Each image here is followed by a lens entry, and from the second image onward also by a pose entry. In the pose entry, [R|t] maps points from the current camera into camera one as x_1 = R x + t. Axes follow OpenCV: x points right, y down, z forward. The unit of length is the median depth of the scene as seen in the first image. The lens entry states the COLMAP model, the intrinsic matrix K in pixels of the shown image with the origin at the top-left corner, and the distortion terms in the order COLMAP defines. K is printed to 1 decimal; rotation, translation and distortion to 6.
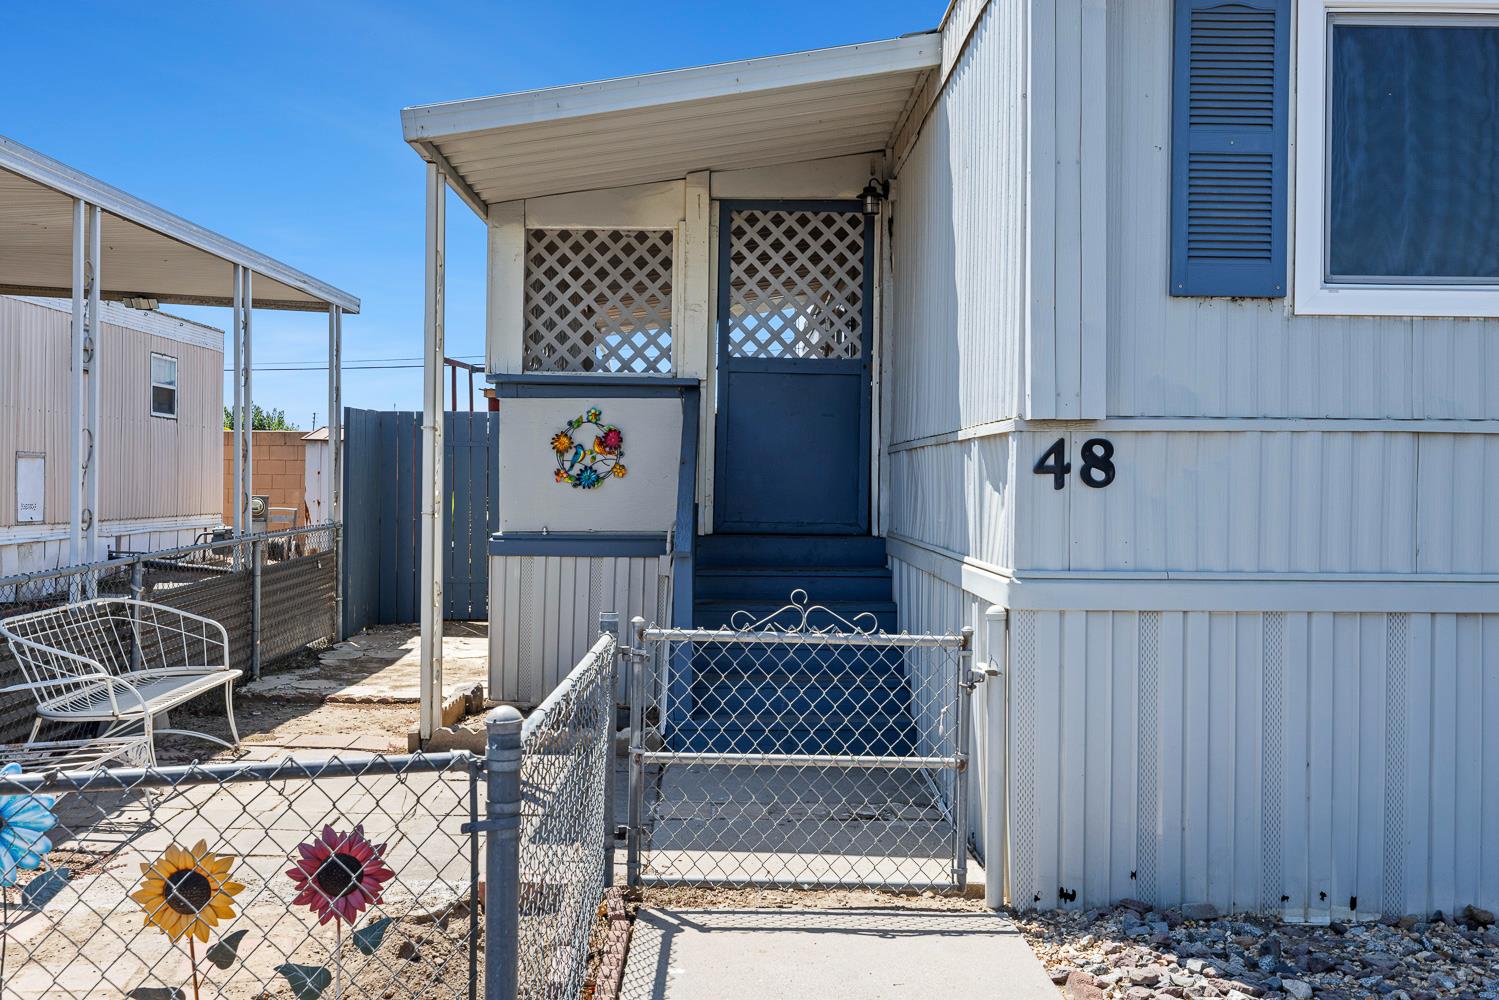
lens RADIAL K [[1443.7, 0, 754.7], [0, 1443.7, 490.2], [0, 0, 1]] dist [0.001376, 0.000000]
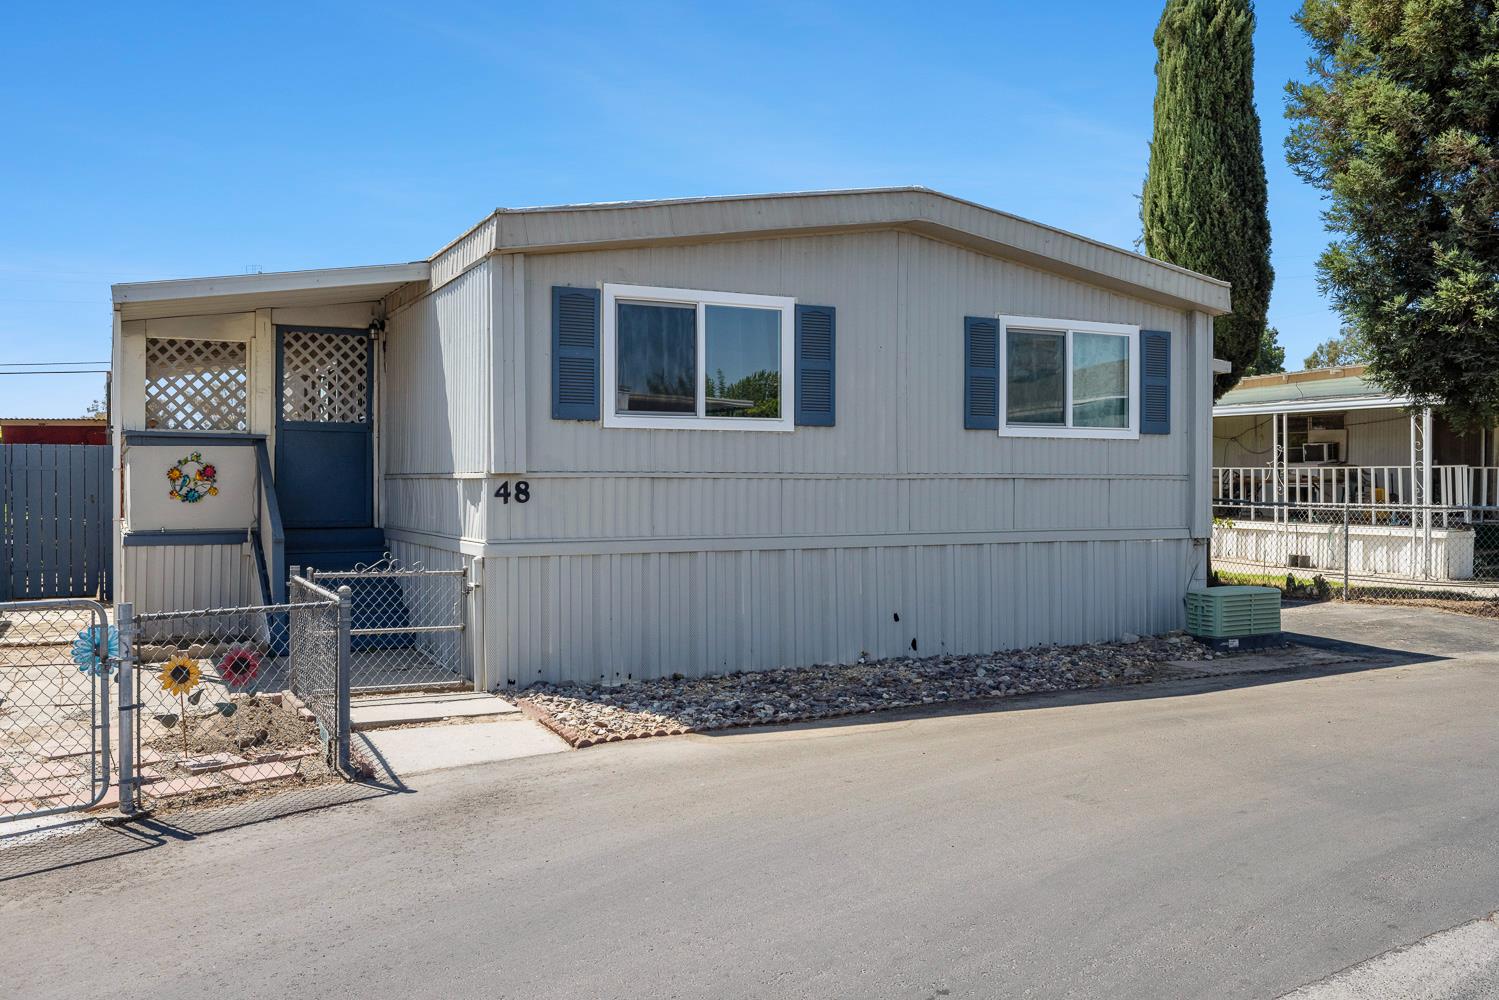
lens RADIAL K [[1236.5, 0, 752.3], [0, 1236.5, 496.4], [0, 0, 1]] dist [0.007709, -0.005255]
pose [[0.895713, -0.013817, 0.444418, -0.232179], [0.010309, 0.999894, 0.010308, -0.021492], [-0.444513, -0.004652, 0.895760, -0.693233]]
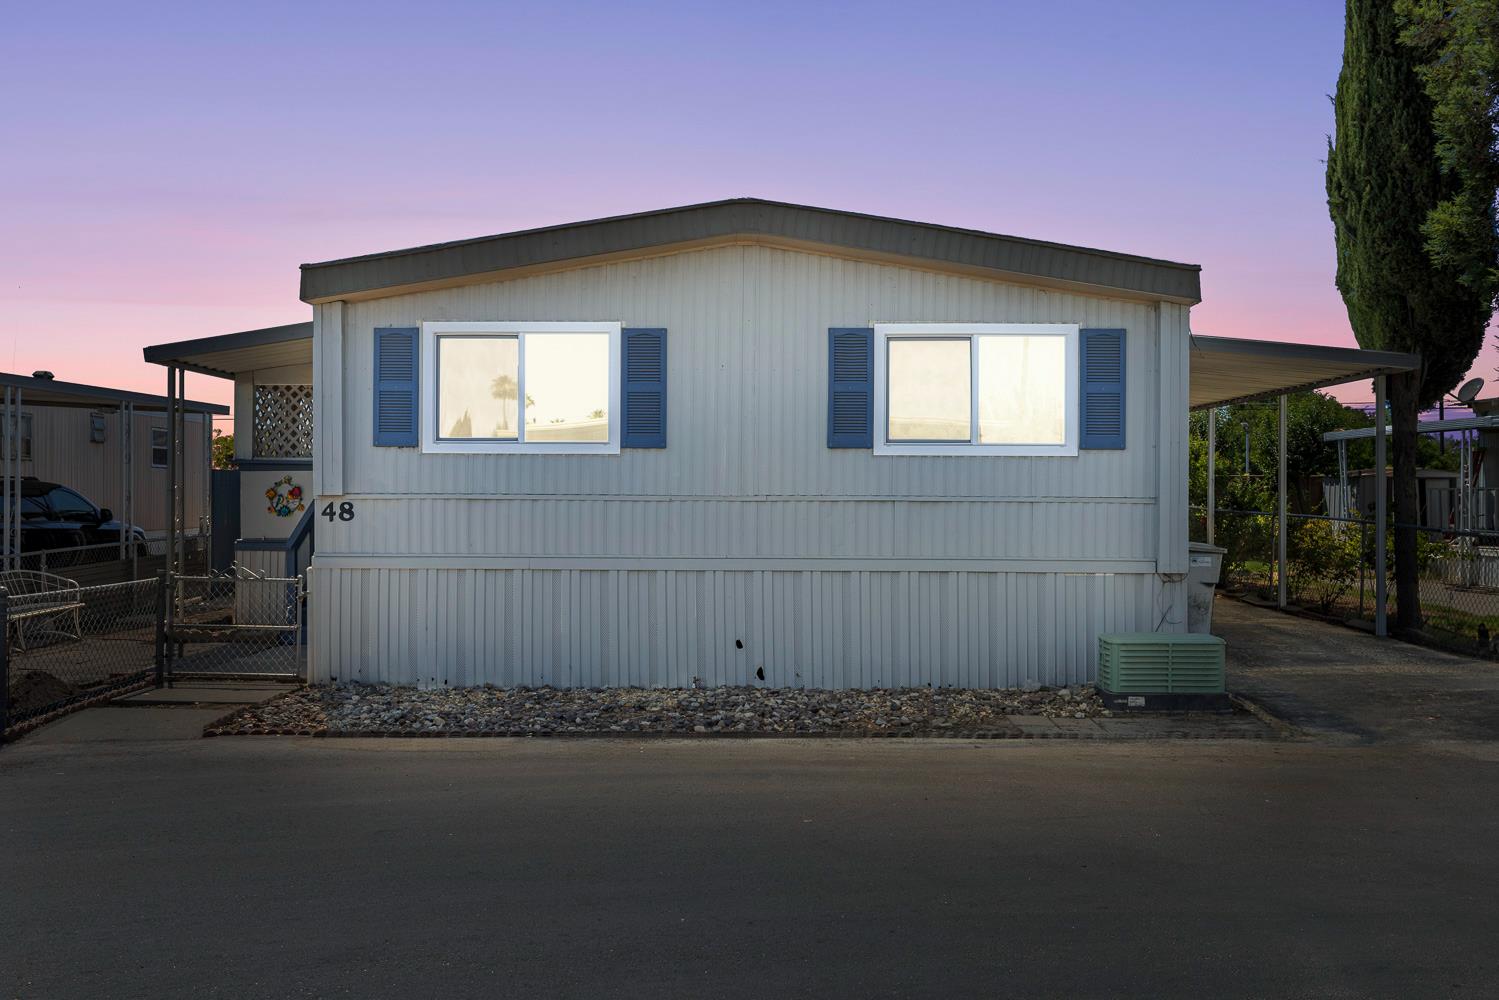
lens RADIAL K [[1193.3, 0, 745.4], [0, 1193.3, 498.5], [0, 0, 1]] dist [0.001883, 0.003277]
pose [[0.999552, -0.004582, -0.029568, 0.773104], [0.004476, 0.999983, -0.003664, -0.023515], [0.029584, 0.003530, 0.999556, -0.846487]]
